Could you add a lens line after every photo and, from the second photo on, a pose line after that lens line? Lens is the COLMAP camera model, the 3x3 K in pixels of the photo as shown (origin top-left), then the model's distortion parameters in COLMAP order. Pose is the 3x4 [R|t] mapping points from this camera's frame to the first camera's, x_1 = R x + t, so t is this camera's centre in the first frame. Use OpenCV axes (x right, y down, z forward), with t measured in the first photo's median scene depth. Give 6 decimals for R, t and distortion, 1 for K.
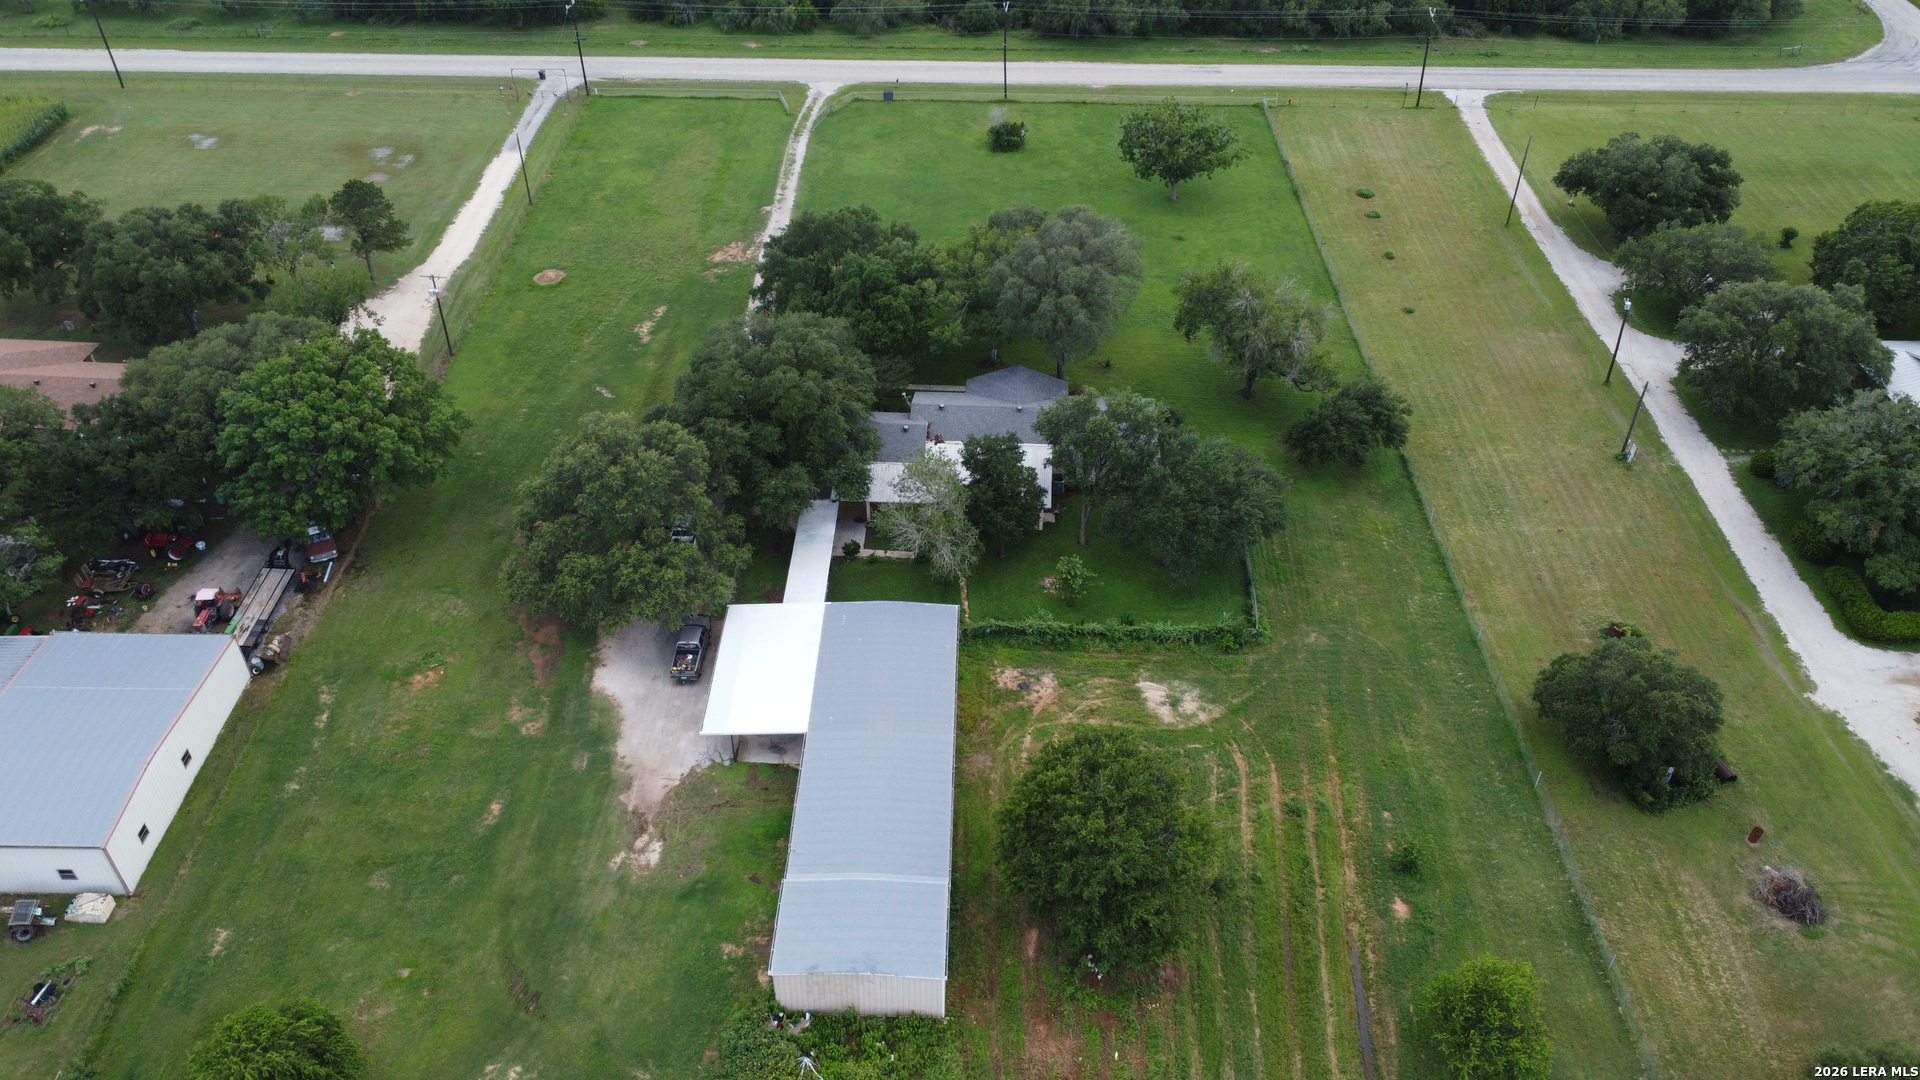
lens RADIAL K [[1450.6, 0, 955.6], [0, 1450.6, 529.9], [0, 0, 1]] dist [0.001122, -0.004499]
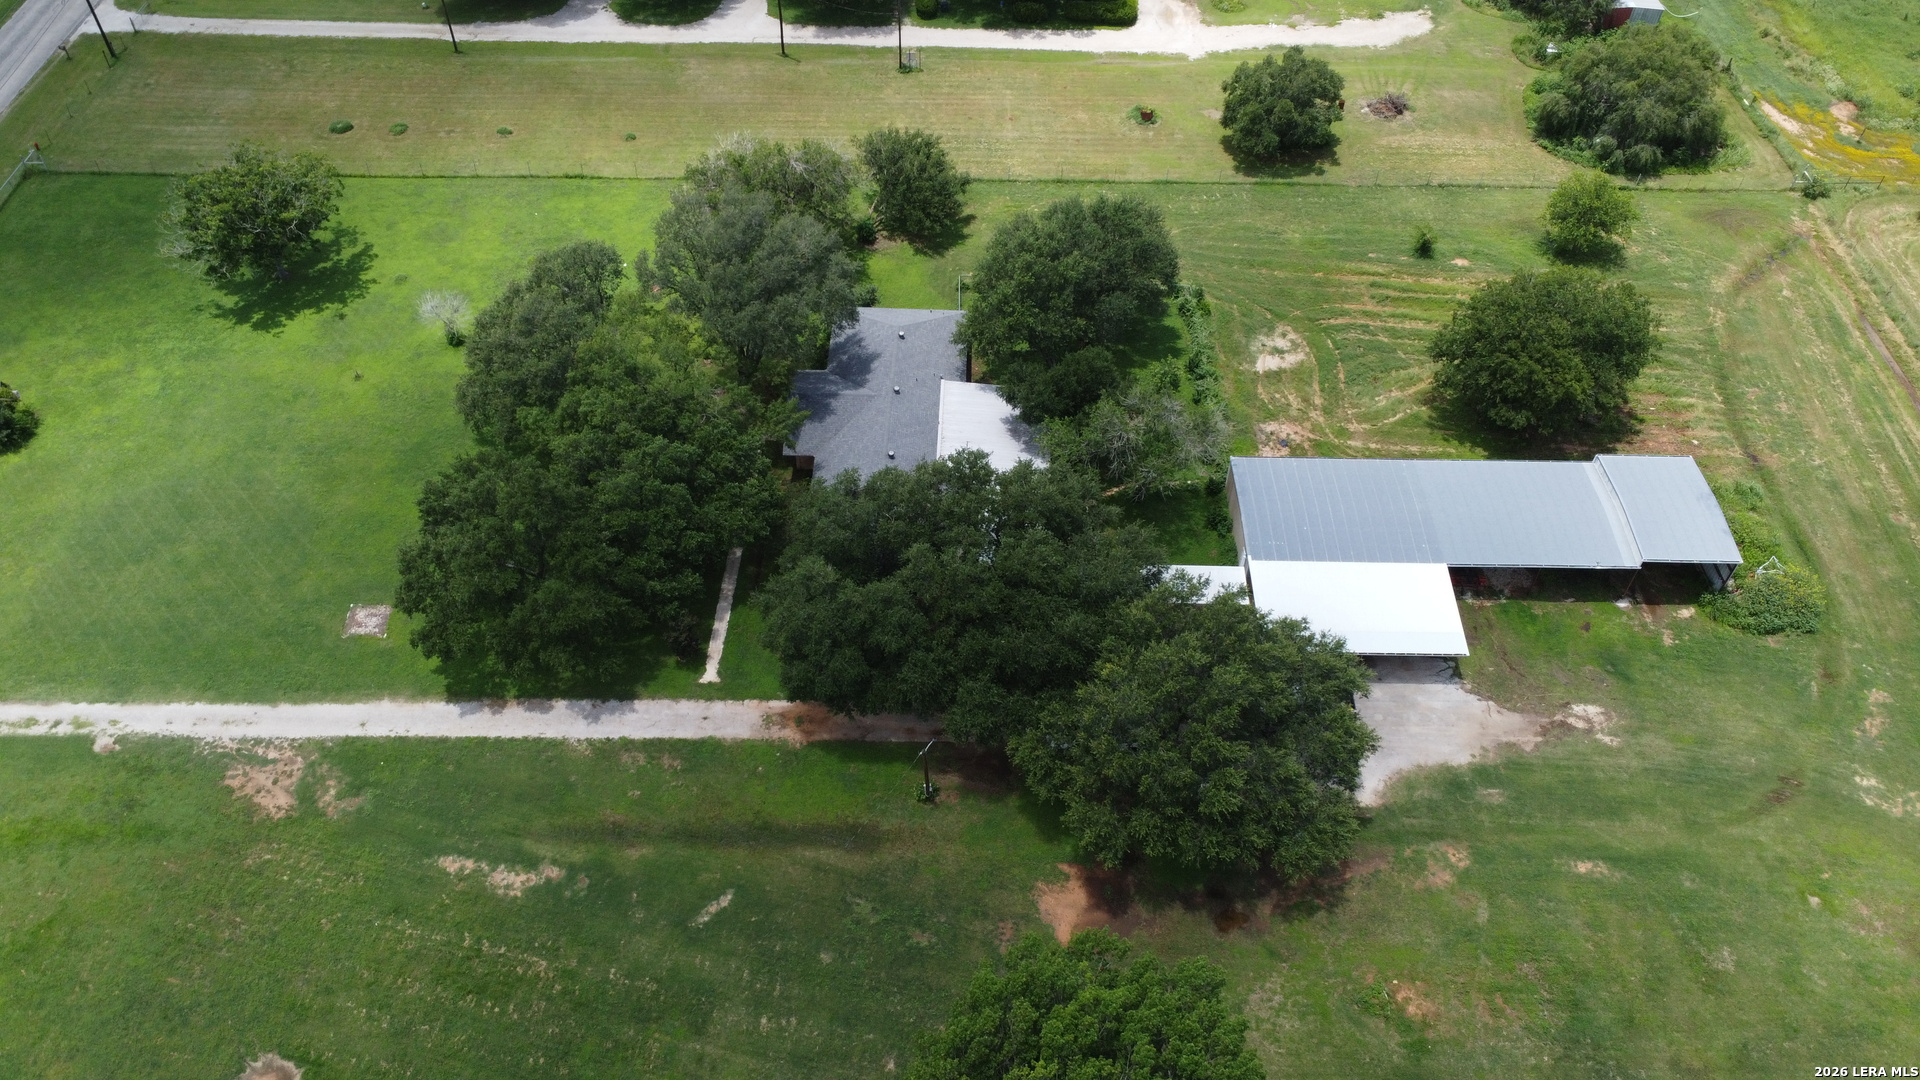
lens RADIAL K [[1450.6, 0, 955.6], [0, 1450.6, 529.9], [0, 0, 1]] dist [0.001122, -0.004499]
pose [[-0.018037, -0.732525, 0.680501, -0.709815], [0.610463, 0.530954, 0.587727, -0.620208], [-0.791839, 0.426021, 0.437603, 0.779900]]
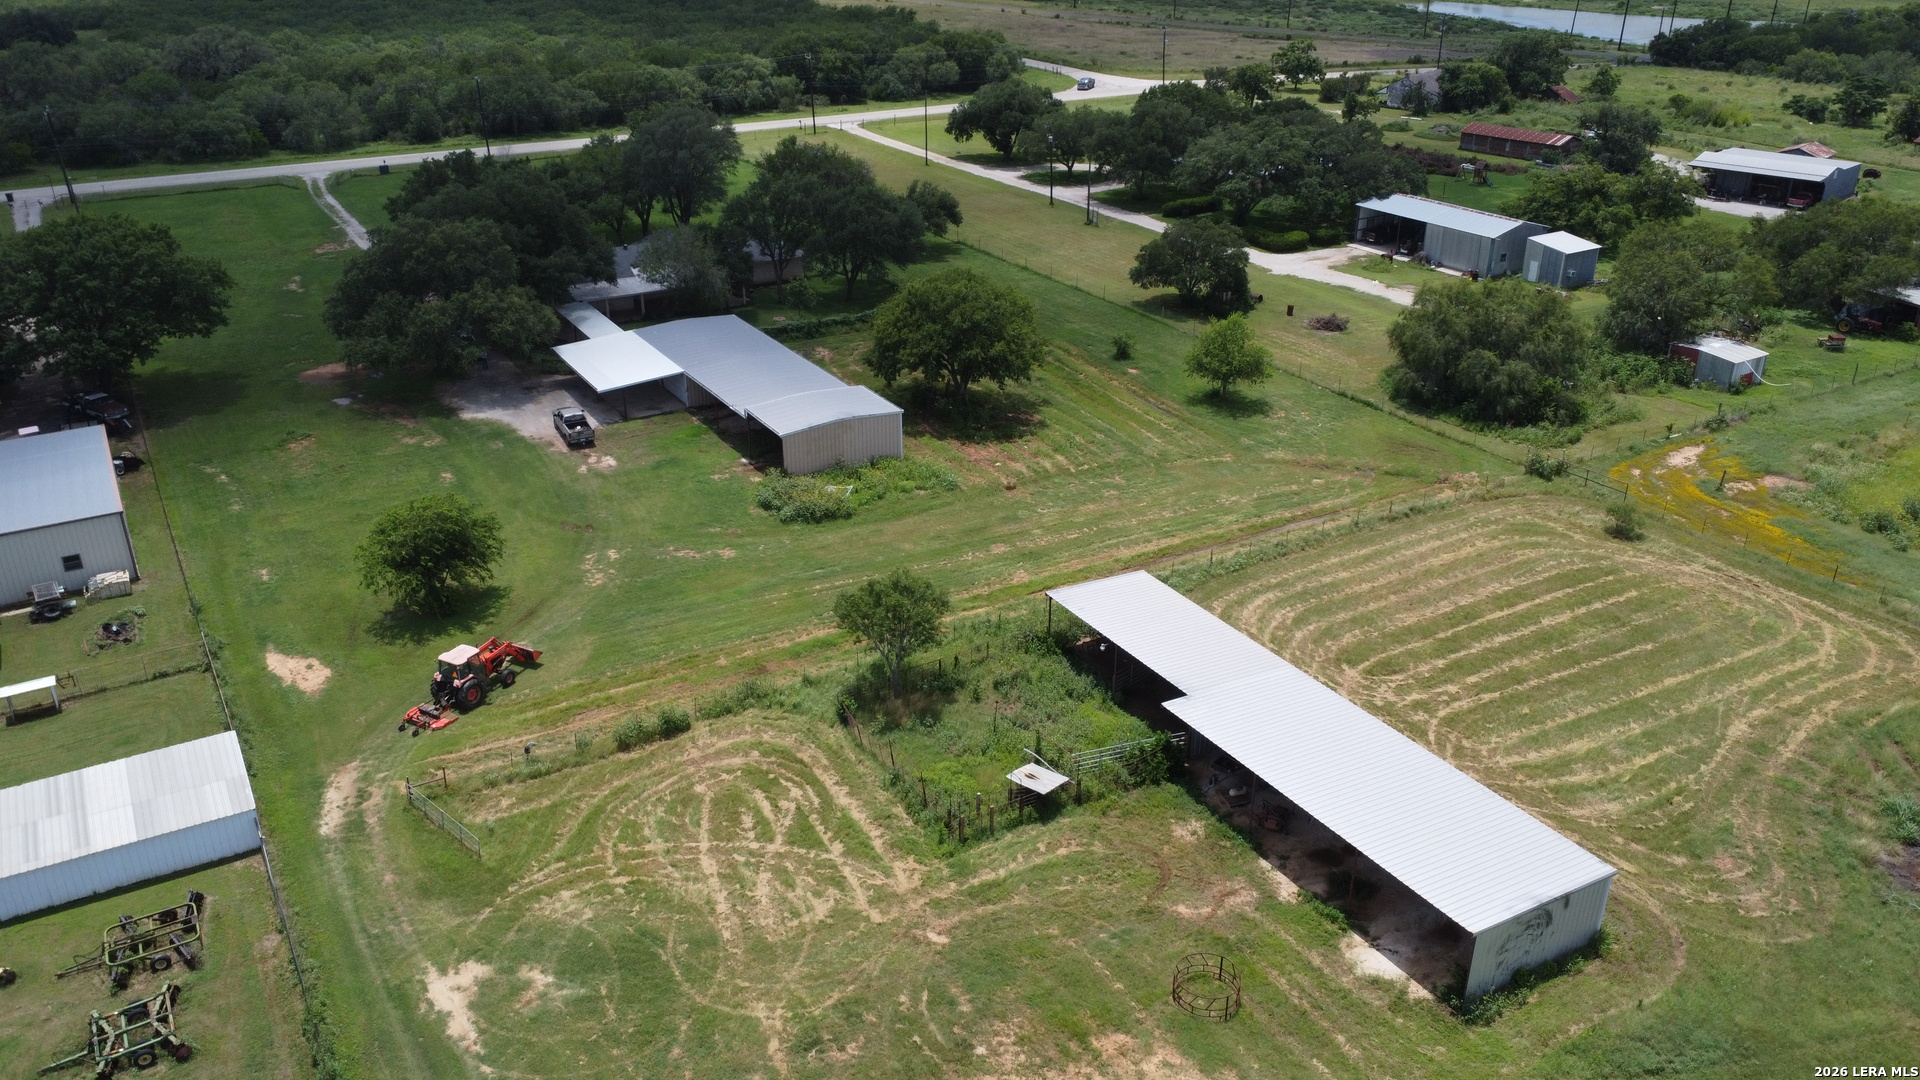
lens RADIAL K [[1450.6, 0, 955.6], [0, 1450.6, 529.9], [0, 0, 1]] dist [0.001122, -0.004499]
pose [[0.847399, -0.226423, 0.480257, -0.498511], [0.334826, 0.929876, -0.152389, 0.499567], [-0.412075, 0.289937, 0.863788, -0.106771]]
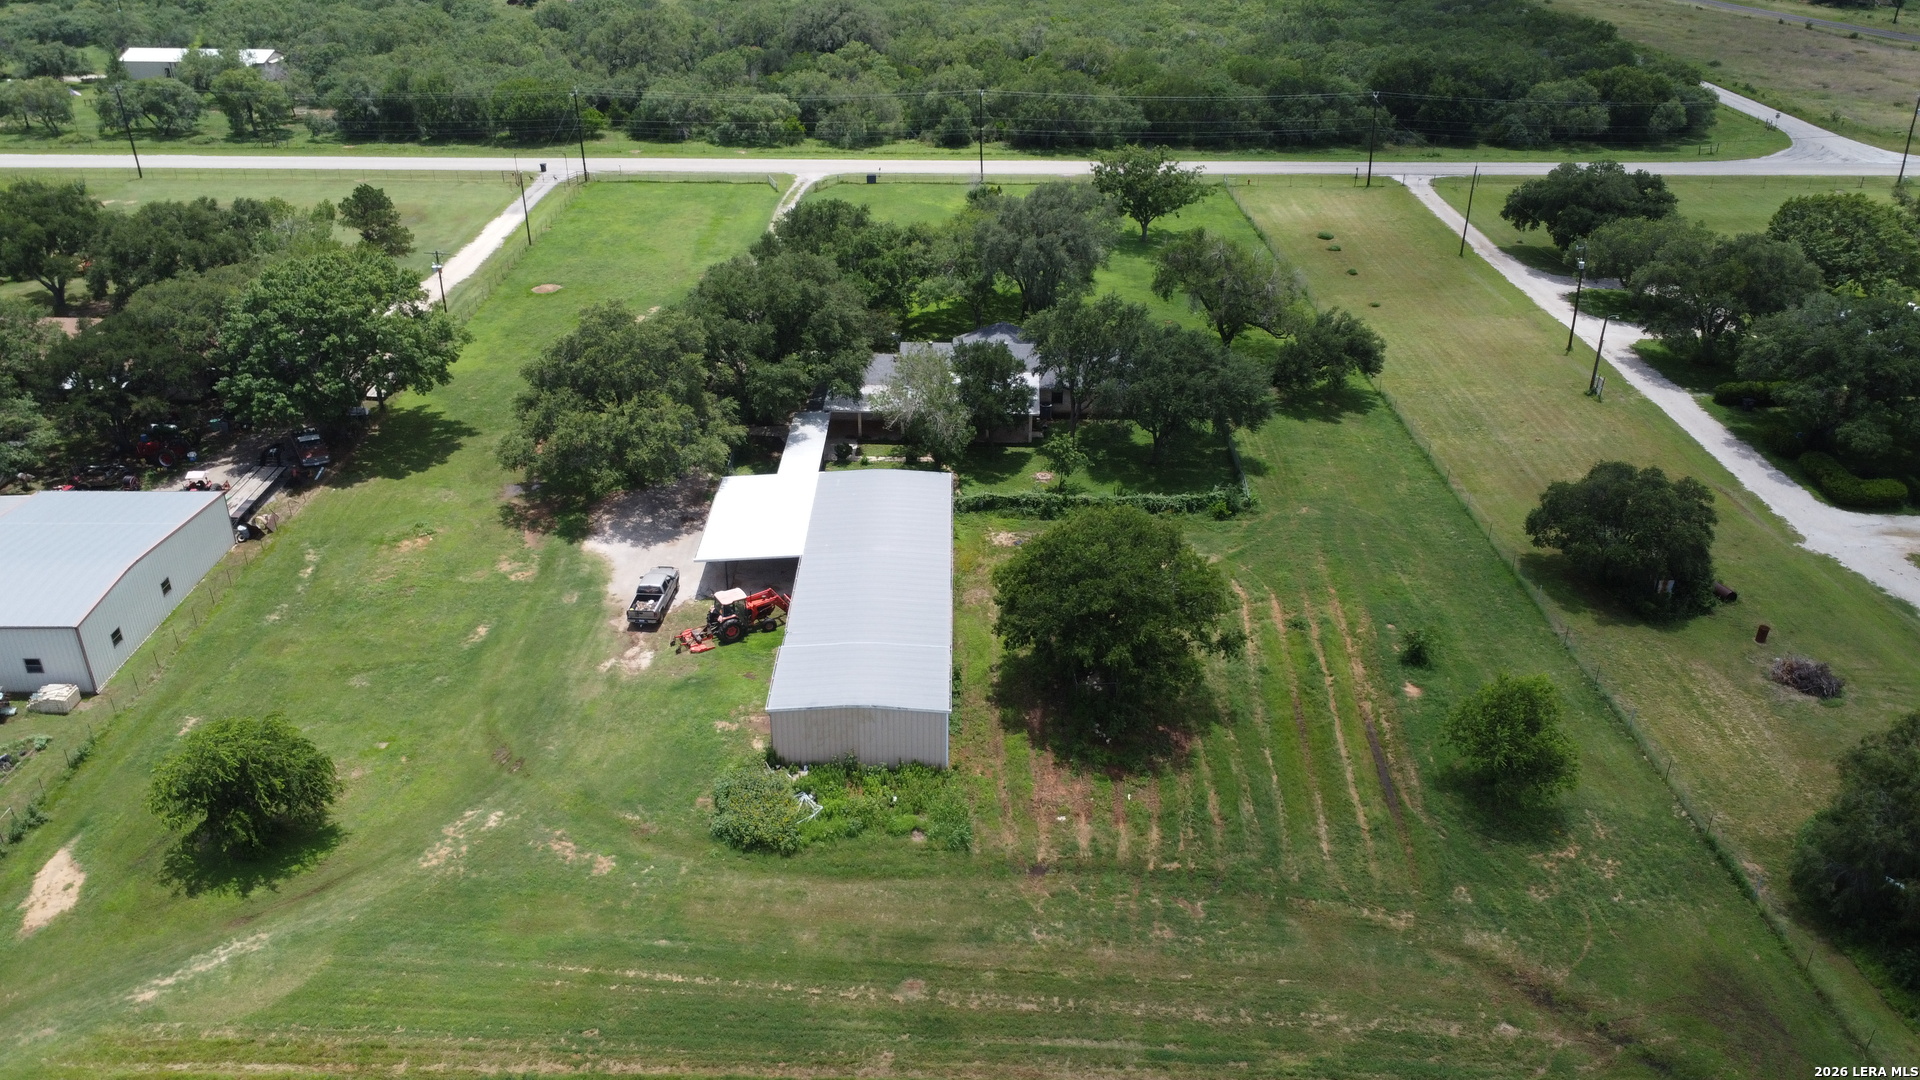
lens RADIAL K [[1450.6, 0, 955.6], [0, 1450.6, 529.9], [0, 0, 1]] dist [0.001122, -0.004499]
pose [[0.999736, -0.009570, 0.020896, -0.017567], [0.013604, 0.979205, -0.202416, 0.307230], [-0.018525, 0.202647, 0.979077, 0.024154]]
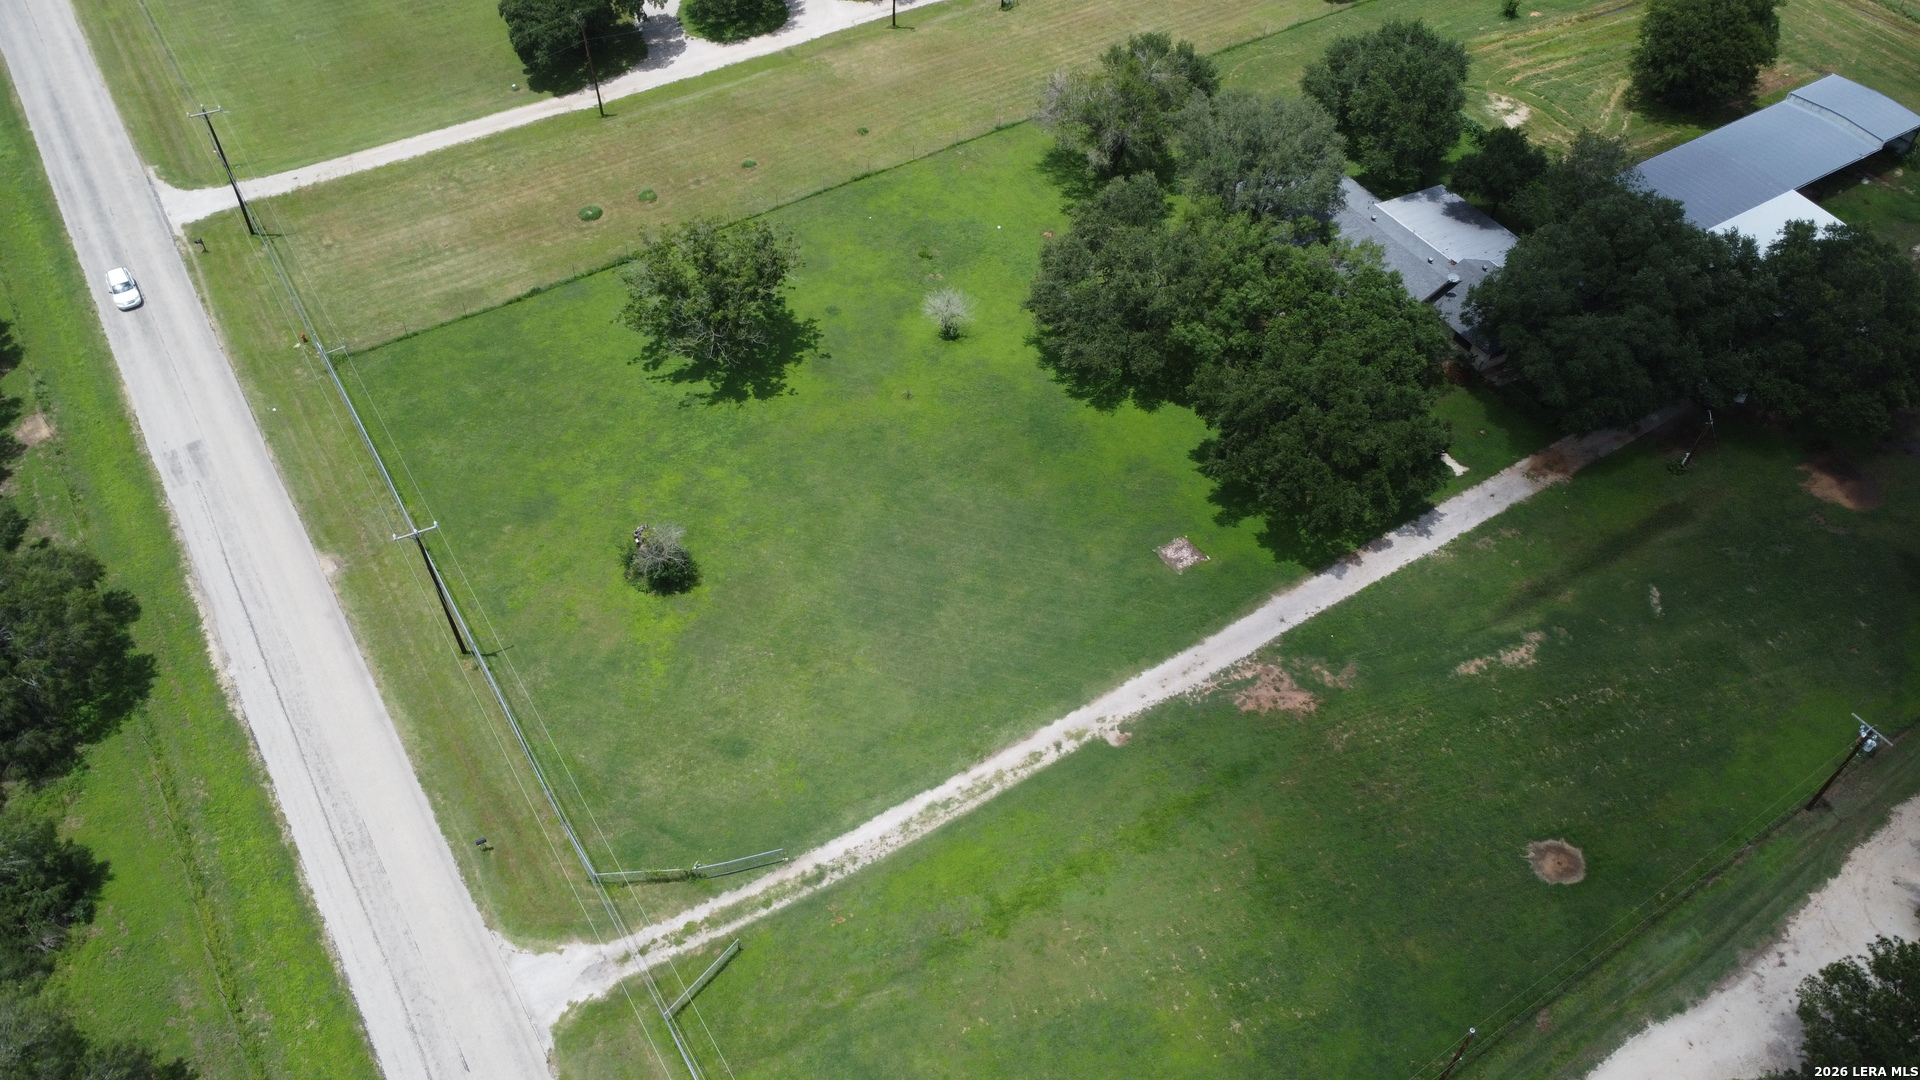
lens RADIAL K [[1450.6, 0, 955.6], [0, 1450.6, 529.9], [0, 0, 1]] dist [0.001122, -0.004499]
pose [[-0.556744, -0.616303, 0.556962, -0.569061], [0.504415, 0.281898, 0.816149, -1.160466], [-0.660002, 0.735326, 0.153927, 1.443420]]
